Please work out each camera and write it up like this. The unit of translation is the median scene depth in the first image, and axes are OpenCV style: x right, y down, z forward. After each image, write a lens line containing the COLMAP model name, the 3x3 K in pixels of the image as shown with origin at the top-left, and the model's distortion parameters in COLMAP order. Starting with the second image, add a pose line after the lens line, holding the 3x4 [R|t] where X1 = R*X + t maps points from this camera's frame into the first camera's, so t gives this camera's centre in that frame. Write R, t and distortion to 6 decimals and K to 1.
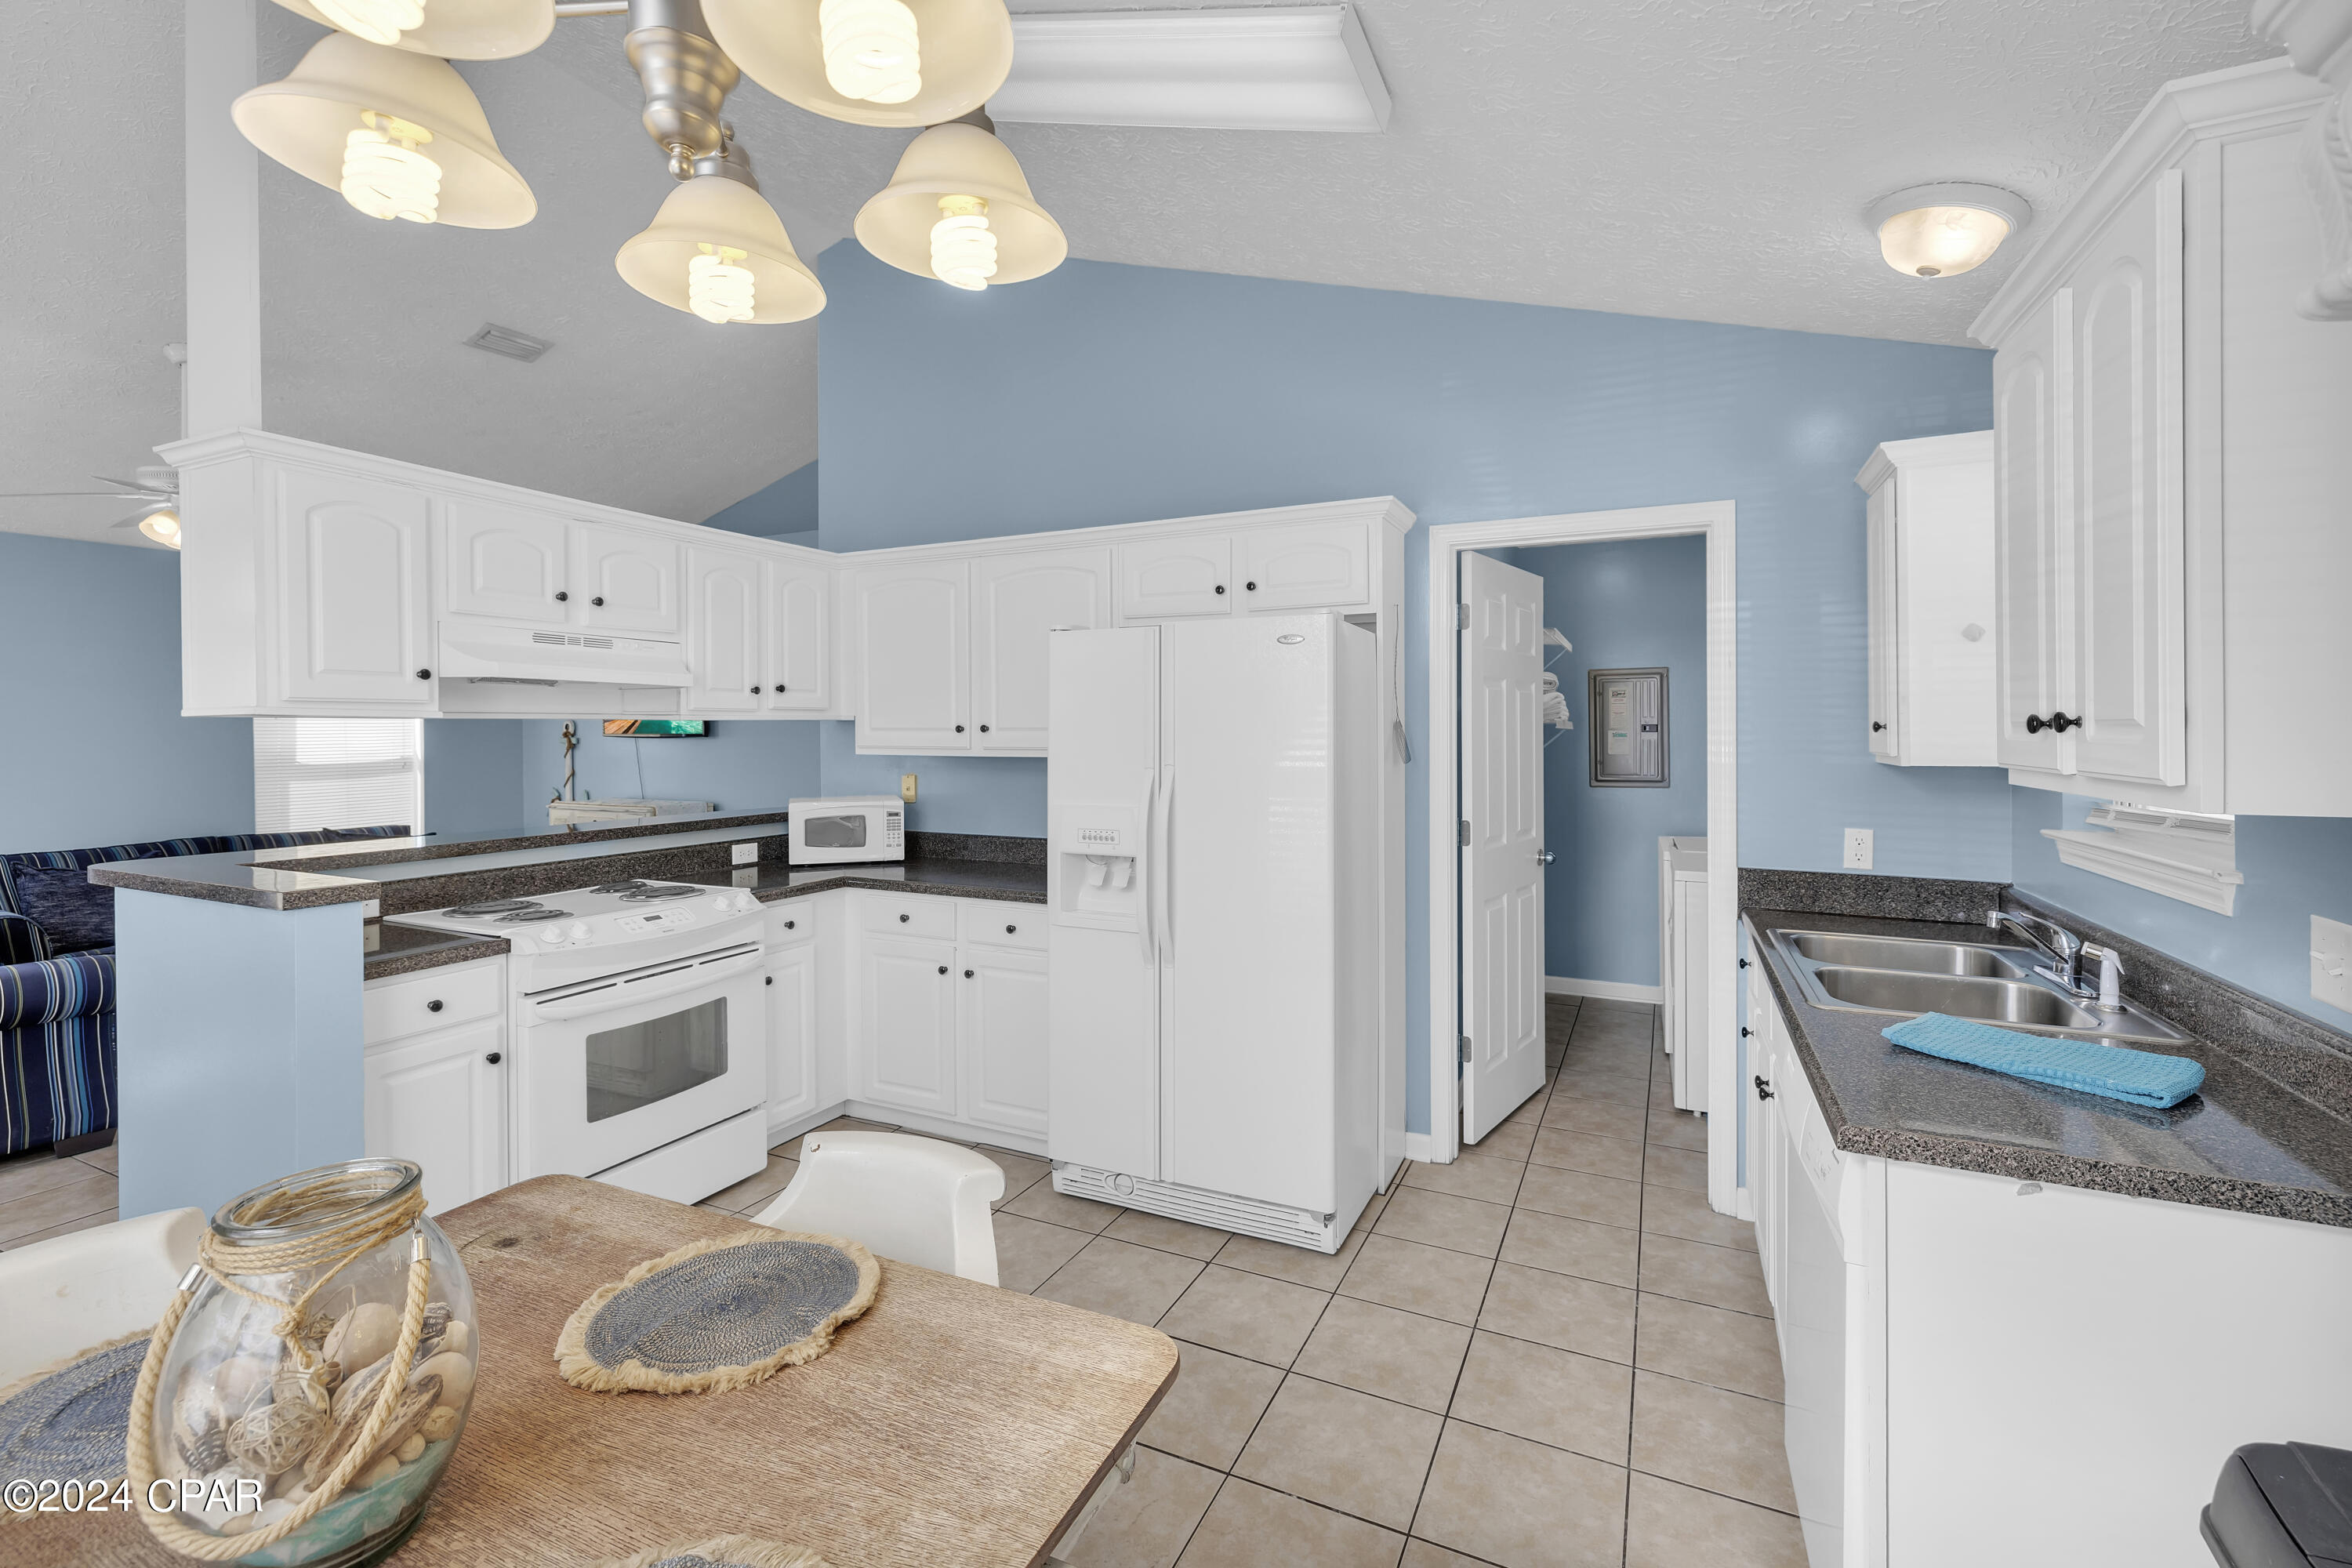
lens RADIAL K [[1010.2, 0, 1177.1], [0, 1010.2, 740.1], [0, 0, 1]] dist [-0.000450, -0.000051]
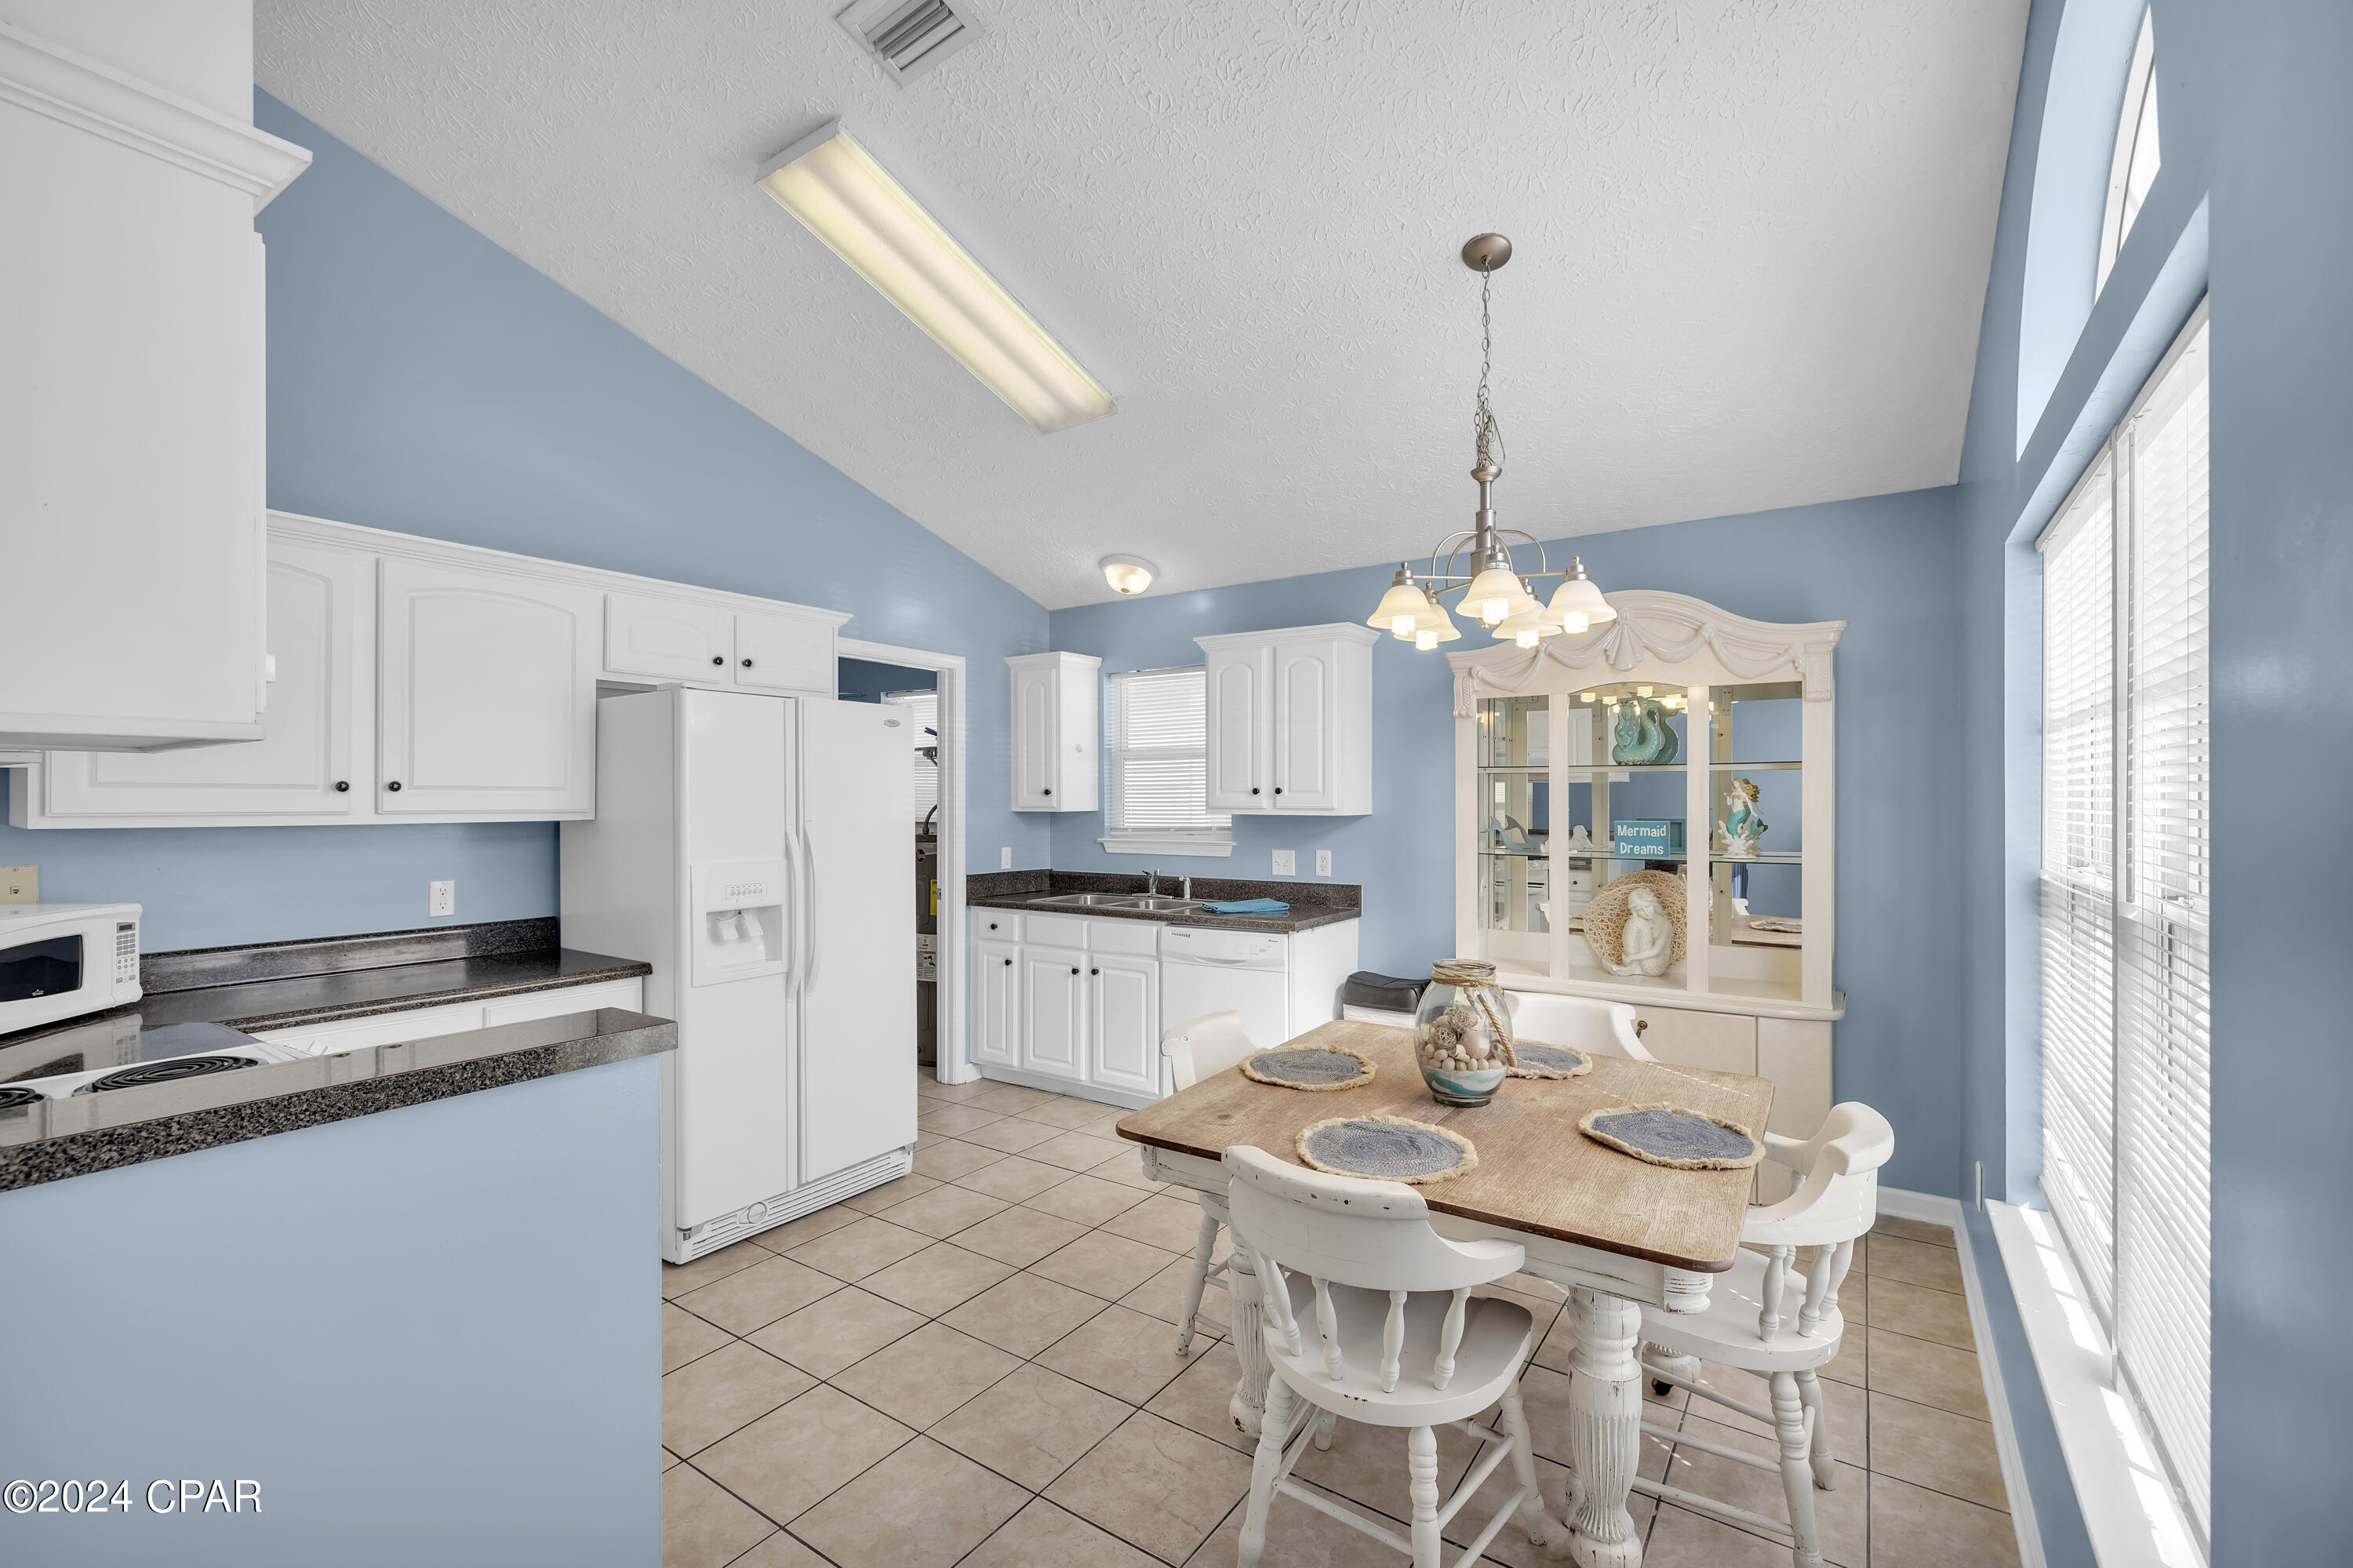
lens RADIAL K [[996.6, 0, 1178.5], [0, 996.6, 800.2], [0, 0, 1]] dist [-0.000299, -0.000199]
pose [[0.146991, -0.000298, 0.989138, -1.046961], [0.008130, 0.999967, -0.000907, 0.005229], [-0.989104, 0.008175, 0.146988, 0.401150]]
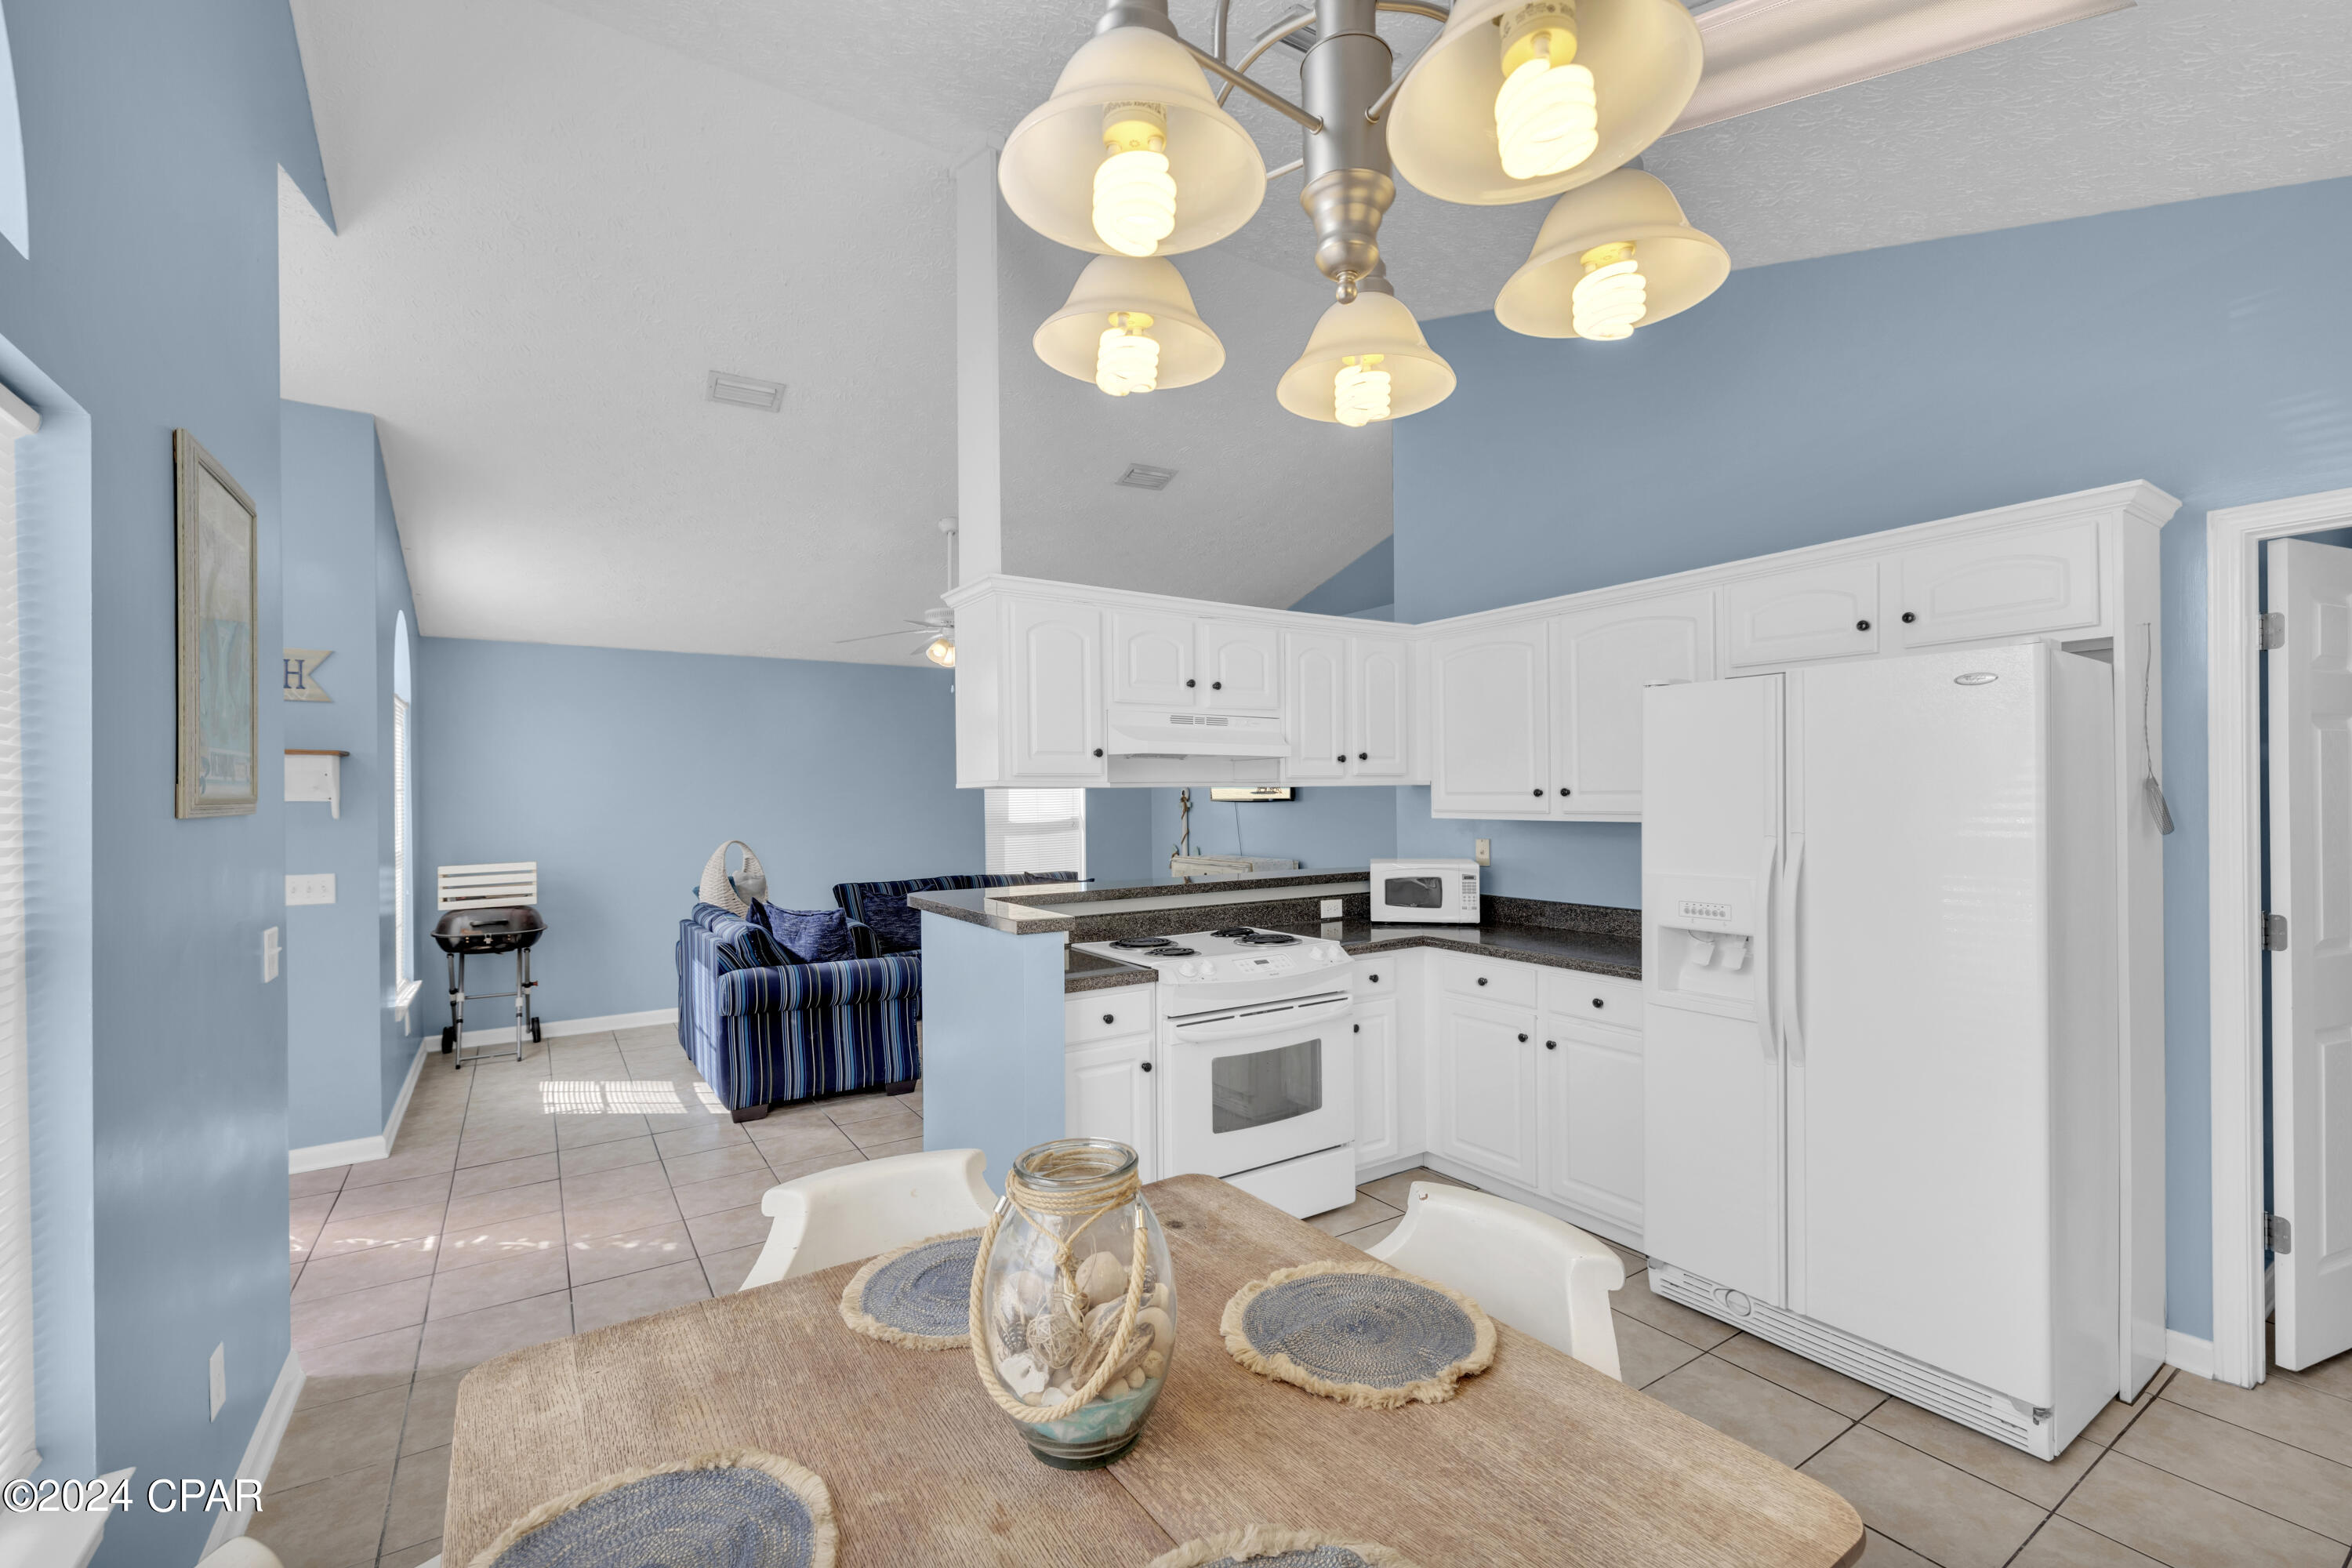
lens RADIAL K [[996.1, 0, 1178.0], [0, 996.1, 800.2], [0, 0, 1]] dist [-0.000299, -0.000199]
pose [[0.857719, -0.003880, -0.514104, -0.023420], [0.002462, 0.999991, -0.003440, -0.001722], [0.514113, 0.001684, 0.857721, -0.007837]]
